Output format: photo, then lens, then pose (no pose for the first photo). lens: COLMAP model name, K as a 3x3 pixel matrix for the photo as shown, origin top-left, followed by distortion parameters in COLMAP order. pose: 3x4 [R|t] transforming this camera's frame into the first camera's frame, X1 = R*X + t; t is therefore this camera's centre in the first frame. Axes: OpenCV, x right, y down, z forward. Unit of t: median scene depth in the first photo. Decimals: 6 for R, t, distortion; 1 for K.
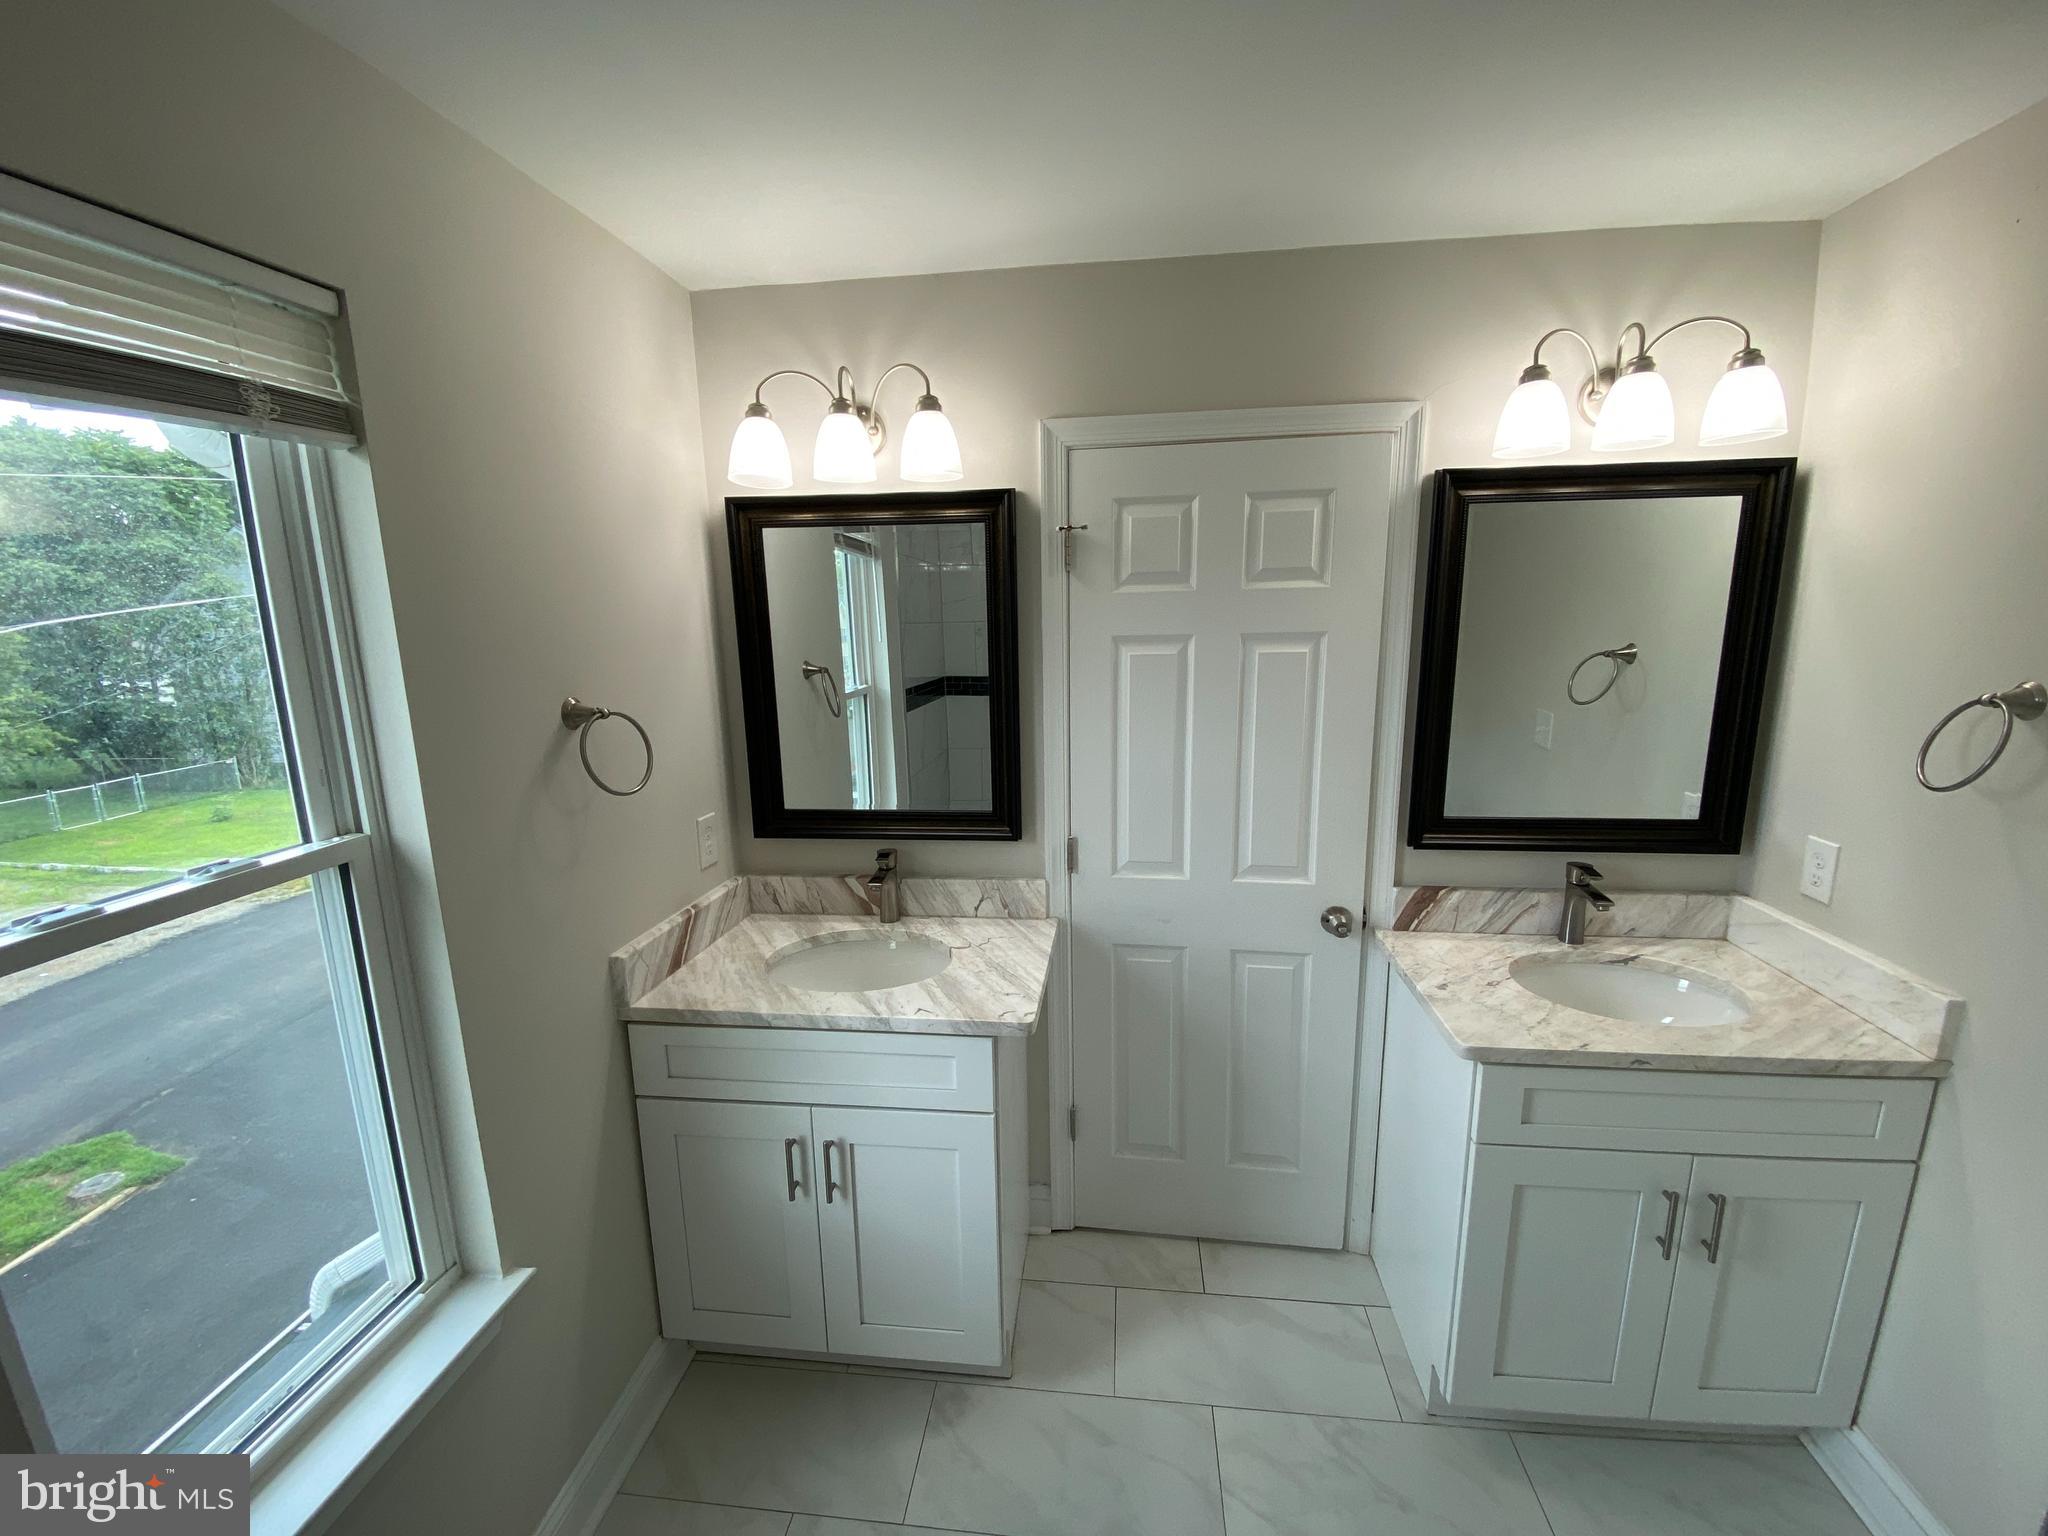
lens RADIAL K [[849.6, 0, 1022.0], [0, 849.6, 779.1], [0, 0, 1]] dist [0.018633, -0.007137]
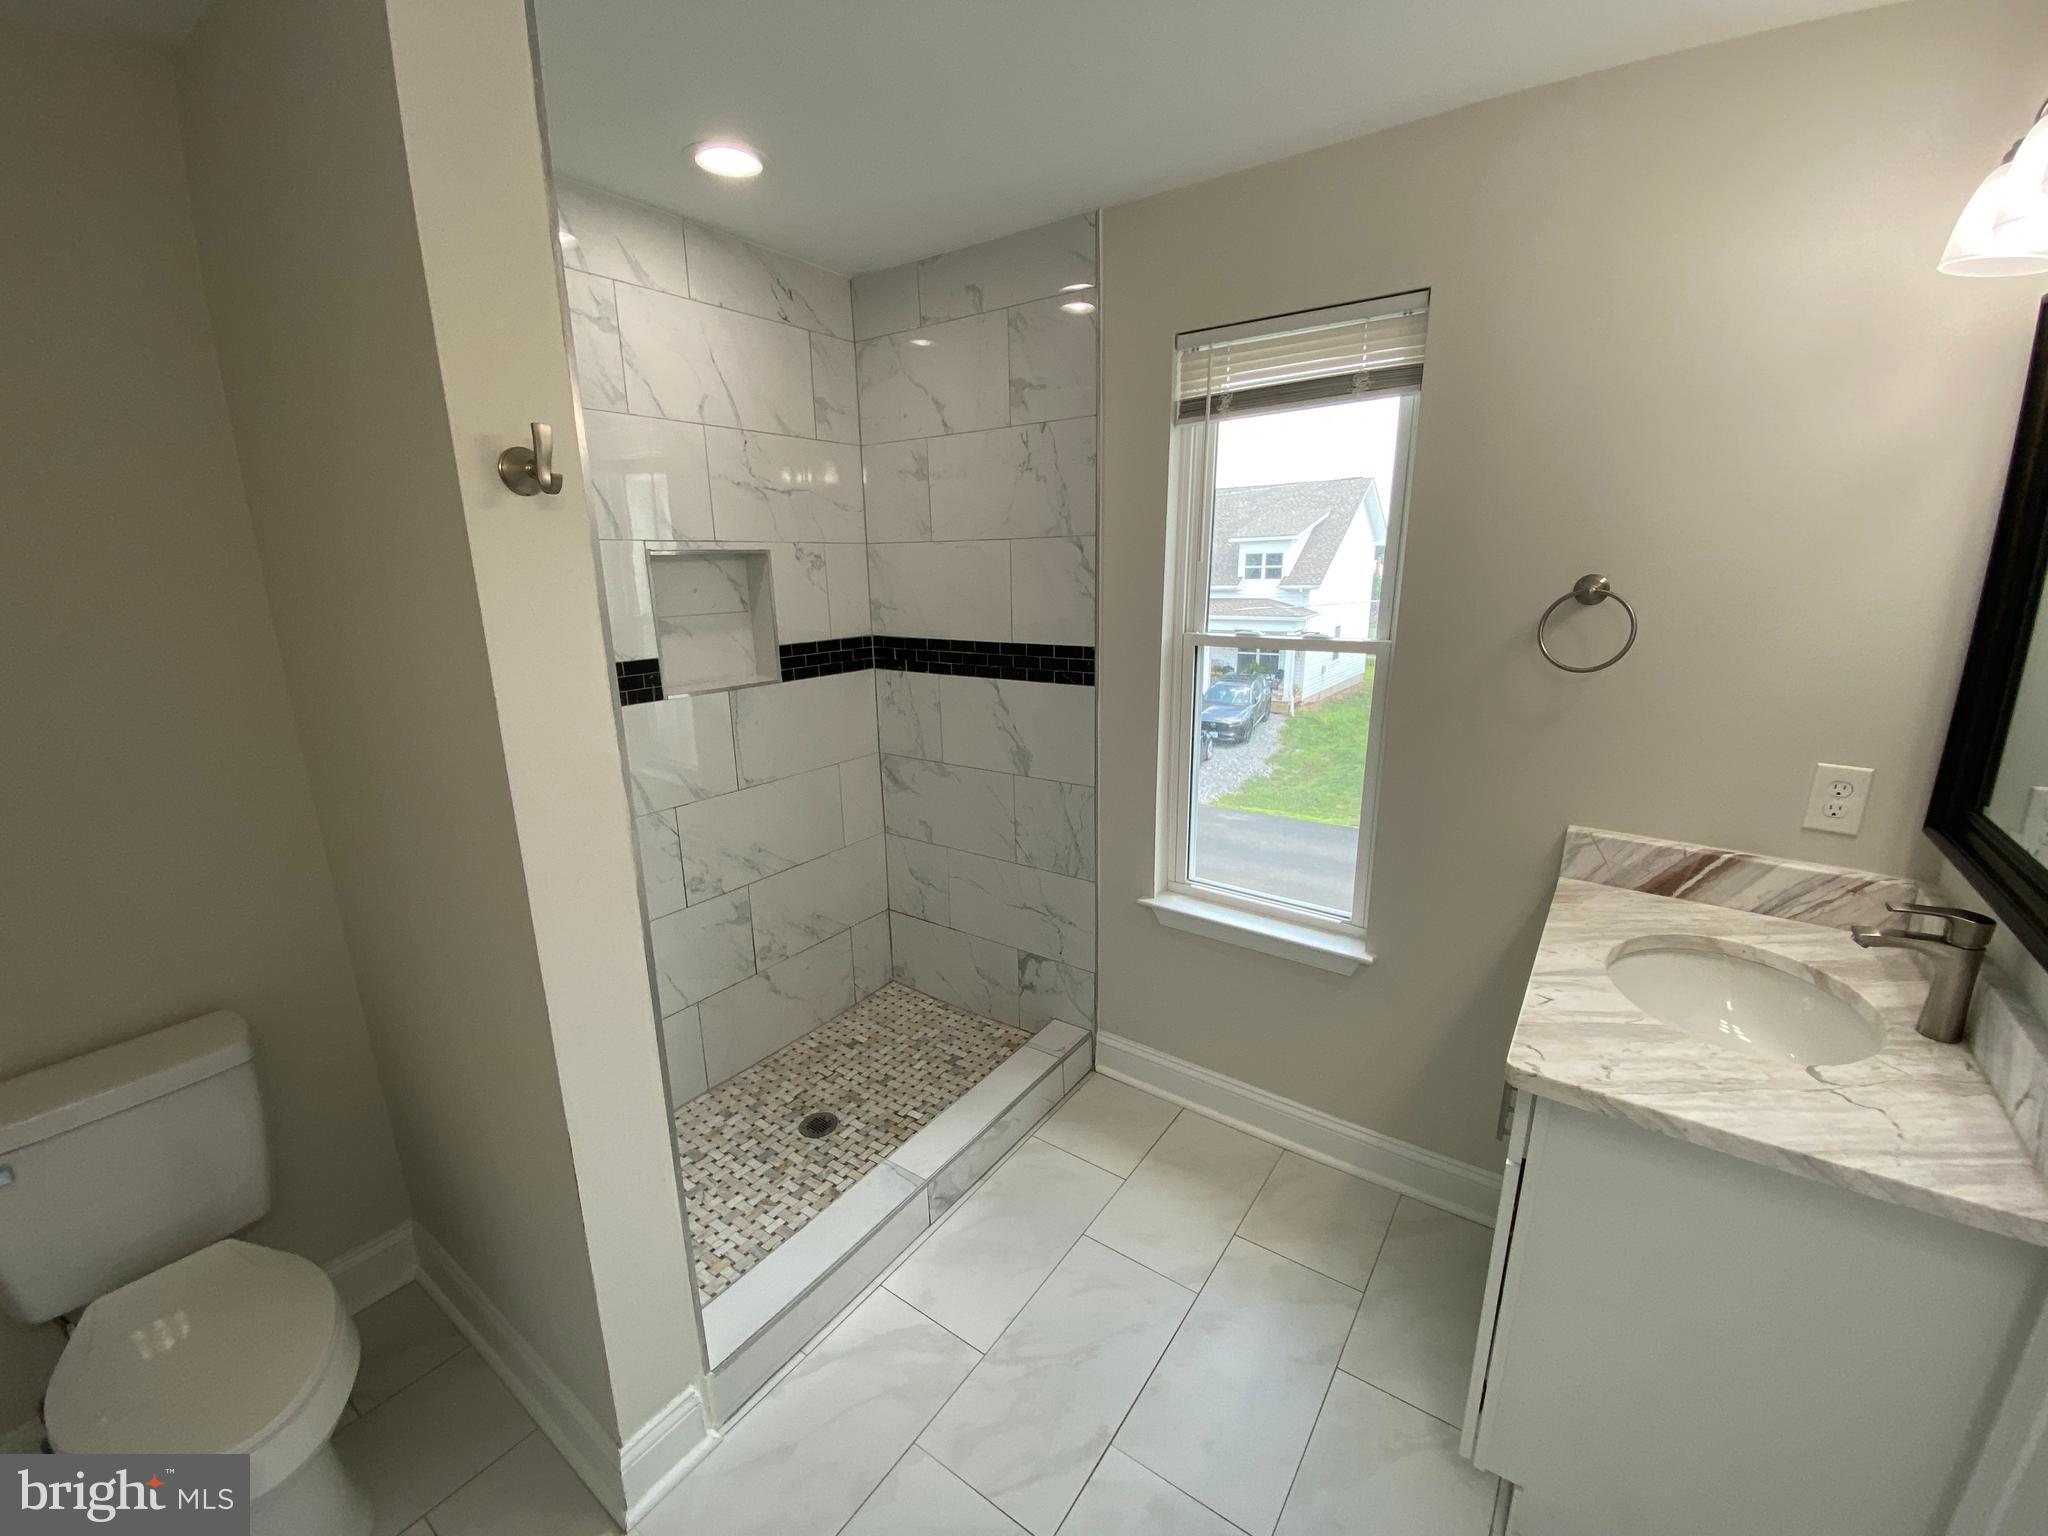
lens RADIAL K [[849.6, 0, 1030.1], [0, 849.6, 768.5], [0, 0, 1]] dist [0.018633, -0.007137]
pose [[-0.472330, 0.251944, -0.844647, 0.657212], [-0.154804, 0.919671, 0.360889, -0.127238], [0.867721, 0.301214, -0.395386, 0.744942]]
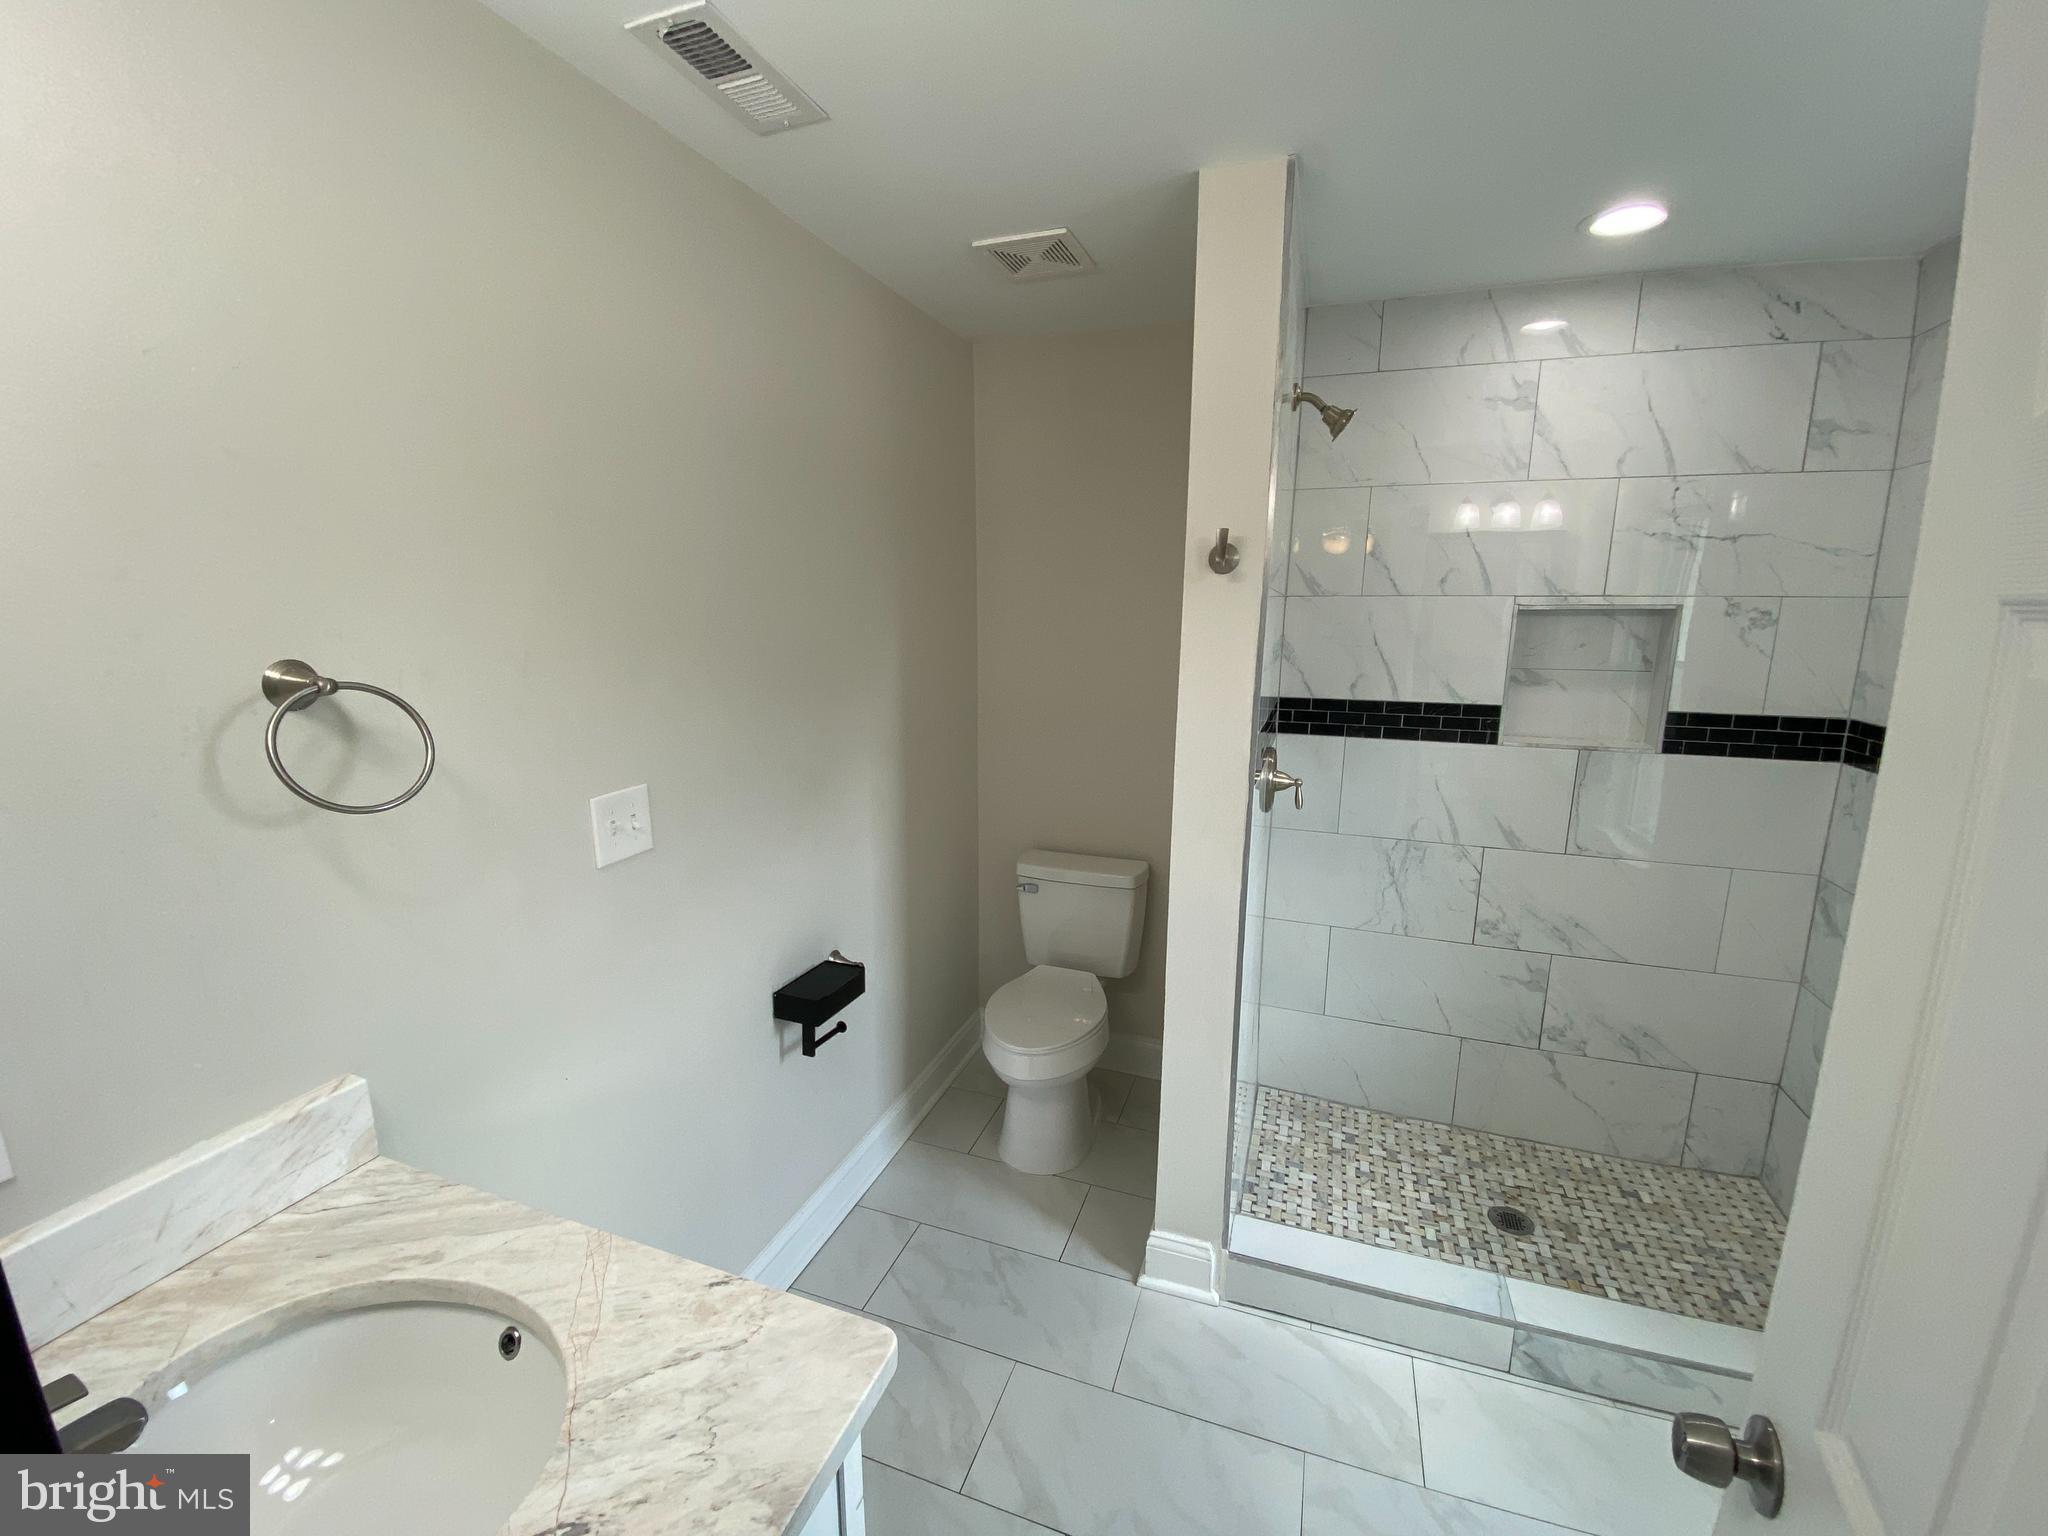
lens RADIAL K [[849.6, 0, 1031.6], [0, 849.6, 769.5], [0, 0, 1]] dist [0.018633, -0.007137]
pose [[-0.976751, -0.019976, 0.213446, 0.265822], [0.061384, 0.927901, 0.367739, -0.177279], [-0.205403, 0.372292, -0.905101, 1.099091]]
